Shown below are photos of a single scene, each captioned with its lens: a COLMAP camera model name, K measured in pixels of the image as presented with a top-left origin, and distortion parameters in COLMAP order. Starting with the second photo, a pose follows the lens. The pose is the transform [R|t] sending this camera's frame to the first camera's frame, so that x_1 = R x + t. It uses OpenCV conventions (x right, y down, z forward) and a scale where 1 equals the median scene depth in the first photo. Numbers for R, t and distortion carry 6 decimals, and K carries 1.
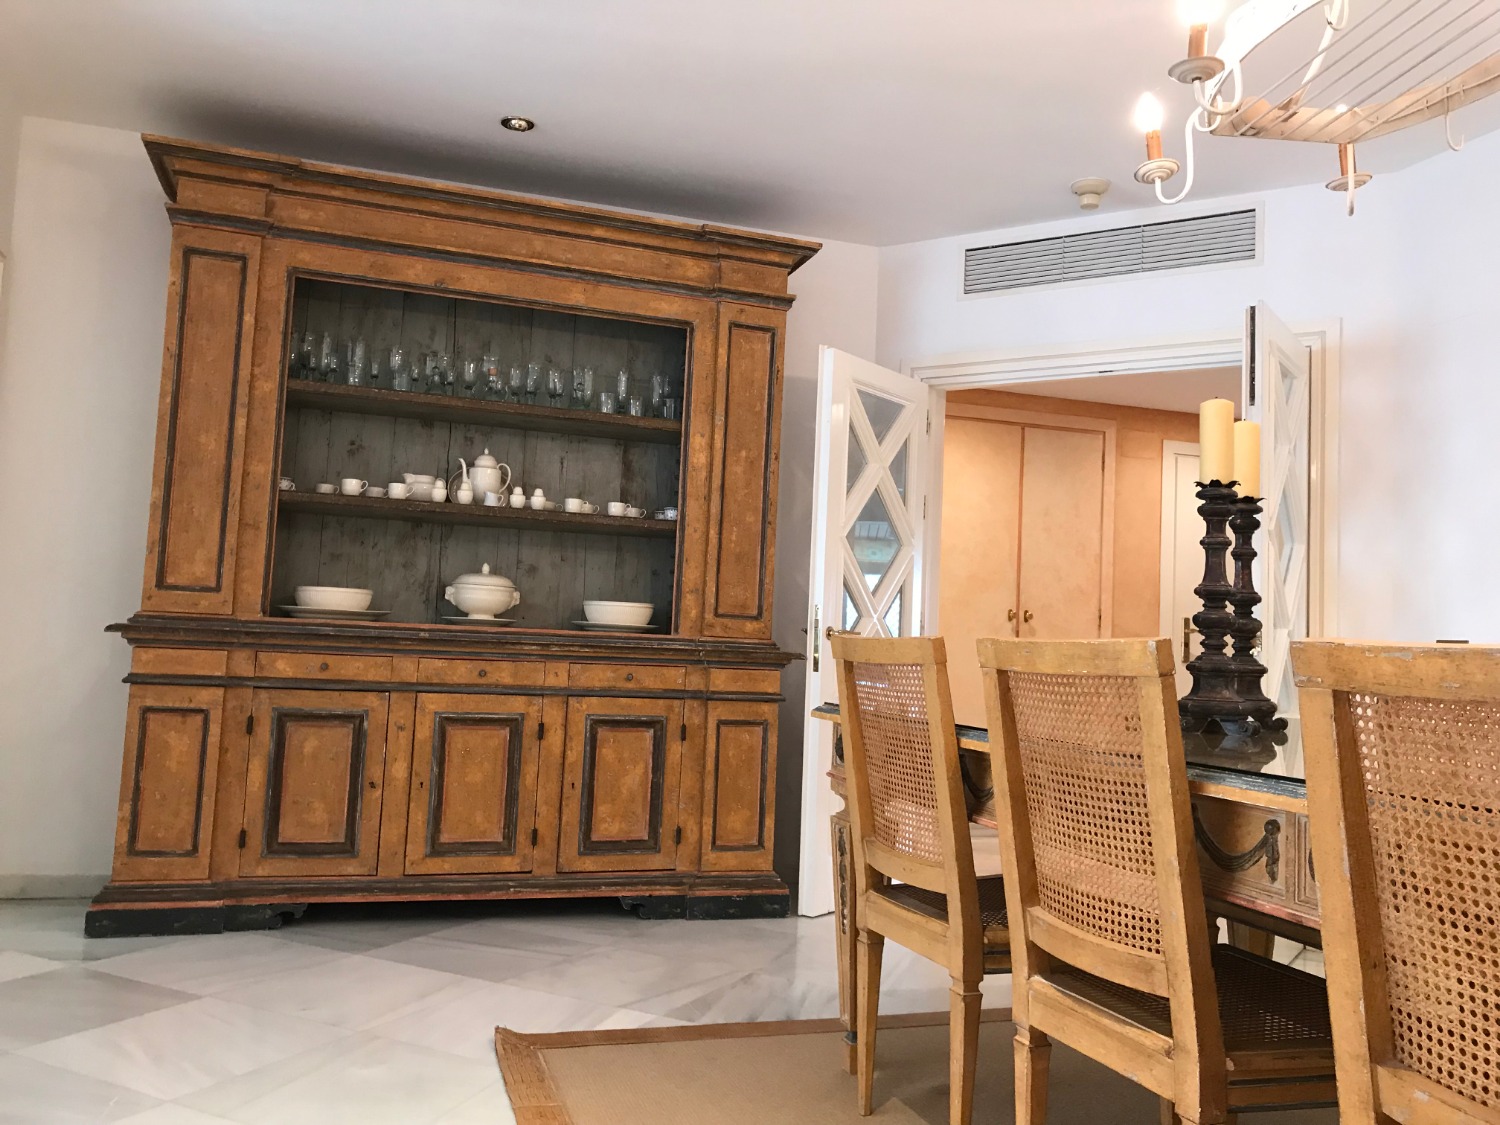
lens RADIAL K [[1209.5, 0, 750.0], [0, 1209.5, 562.5], [0, 0, 1]] dist [0.010674, -0.001957]
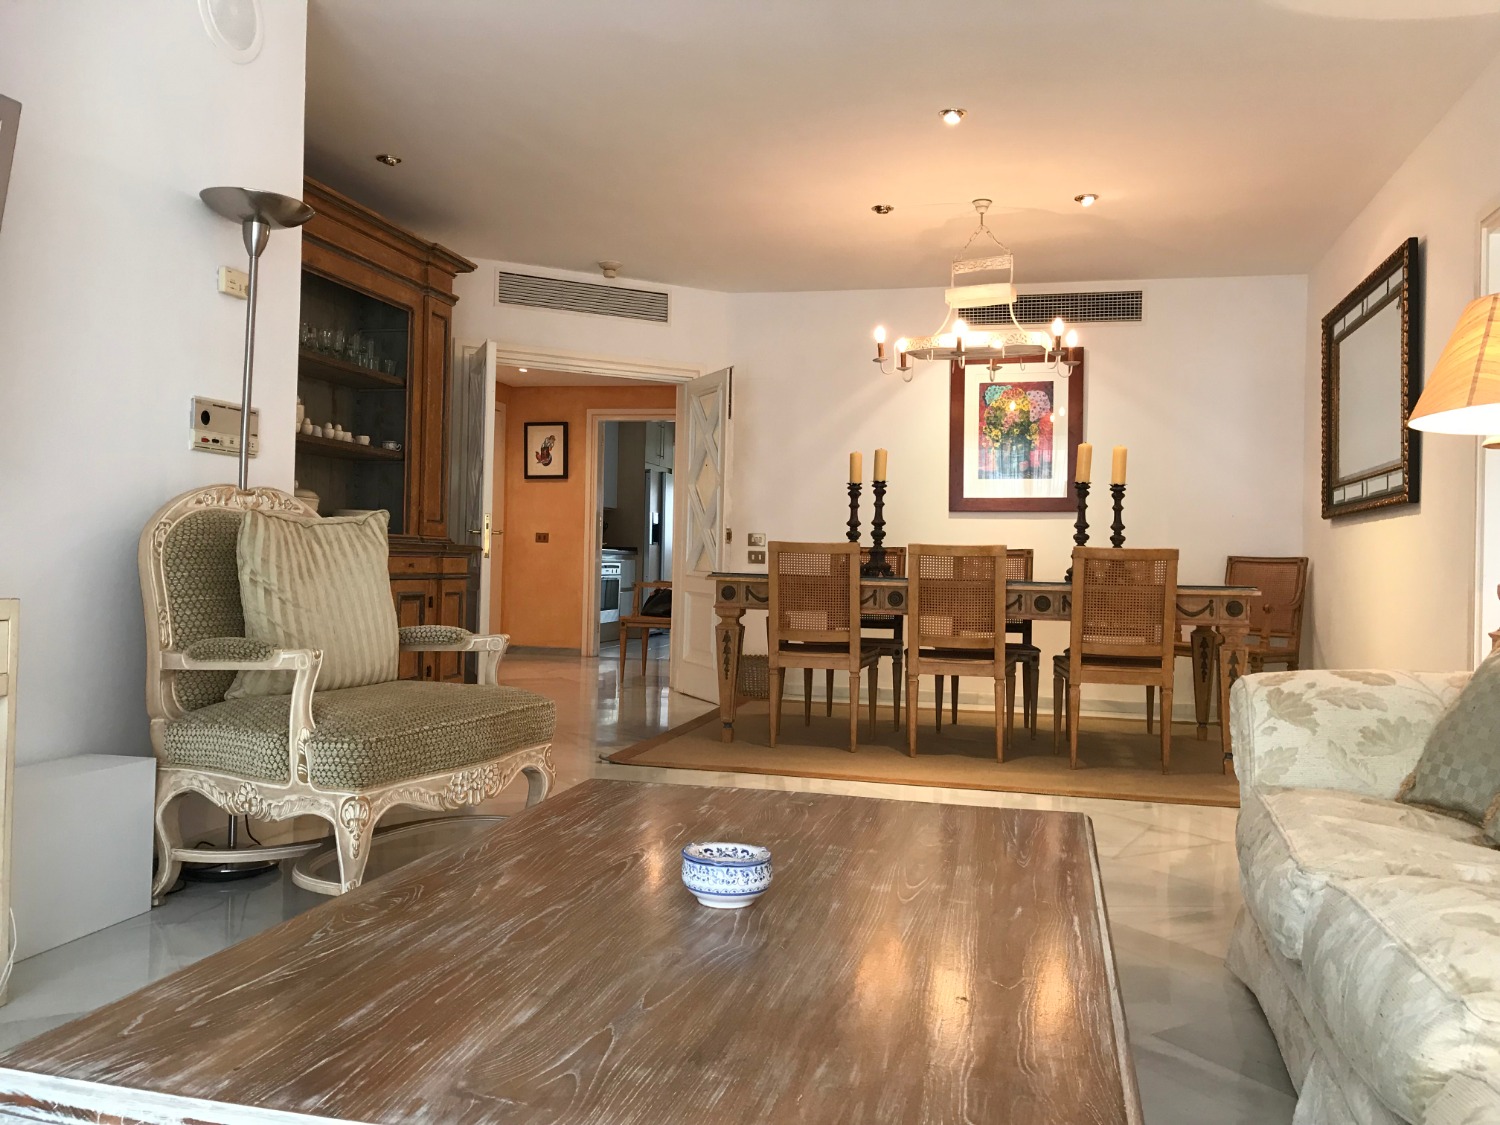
lens RADIAL K [[1211.1, 0, 750.0], [0, 1211.1, 562.5], [0, 0, 1]] dist [0.010914, -0.005455]
pose [[0.545438, -0.027743, 0.837692, -1.026880], [-0.062749, 0.995296, 0.073819, -0.036577], [-0.835799, -0.092828, 0.541131, -0.100837]]
